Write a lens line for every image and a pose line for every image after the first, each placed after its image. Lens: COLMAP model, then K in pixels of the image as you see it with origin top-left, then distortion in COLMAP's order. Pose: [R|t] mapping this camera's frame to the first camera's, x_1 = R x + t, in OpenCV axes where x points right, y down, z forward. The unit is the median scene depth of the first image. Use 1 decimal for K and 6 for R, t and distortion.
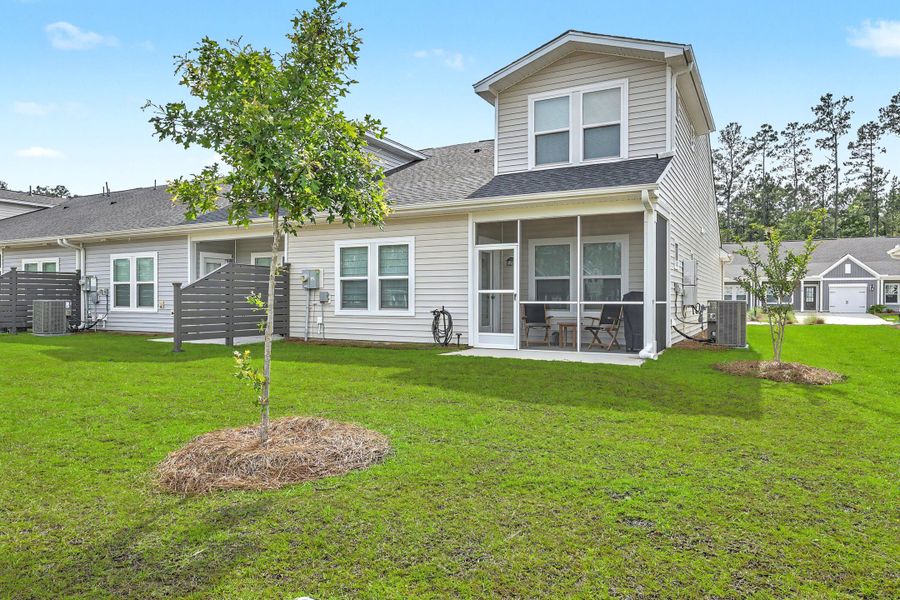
lens RADIAL K [[580.6, 0, 450.0], [0, 580.6, 300.0], [0, 0, 1]] dist [-0.001004, -0.000237]
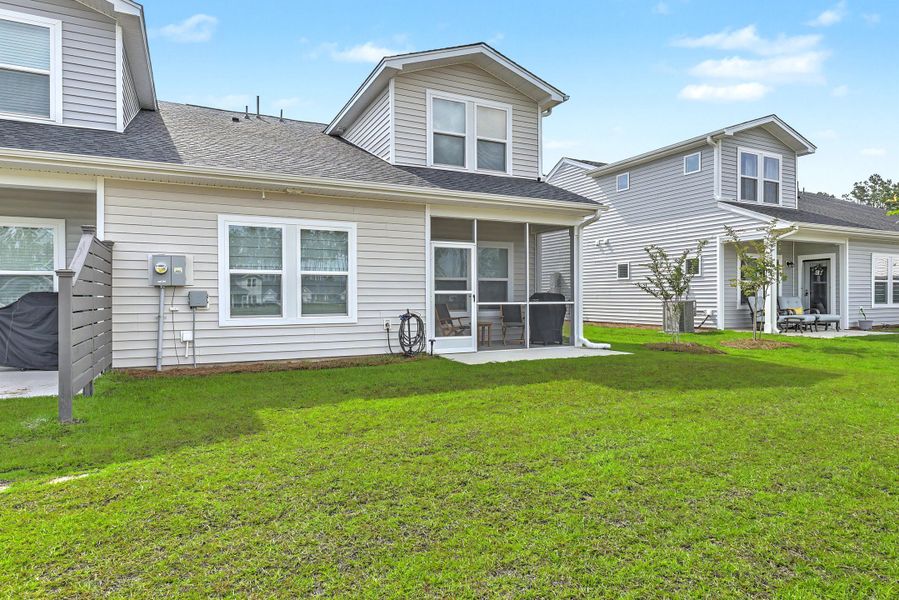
lens RADIAL K [[528.4, 0, 449.5], [0, 528.4, 300.0], [0, 0, 1]] dist [0.001812, 0.000259]
pose [[0.581378, -0.007976, 0.813594, -0.595846], [0.005444, 0.999968, 0.005913, -0.007014], [-0.813615, 0.000991, 0.581403, 0.487391]]
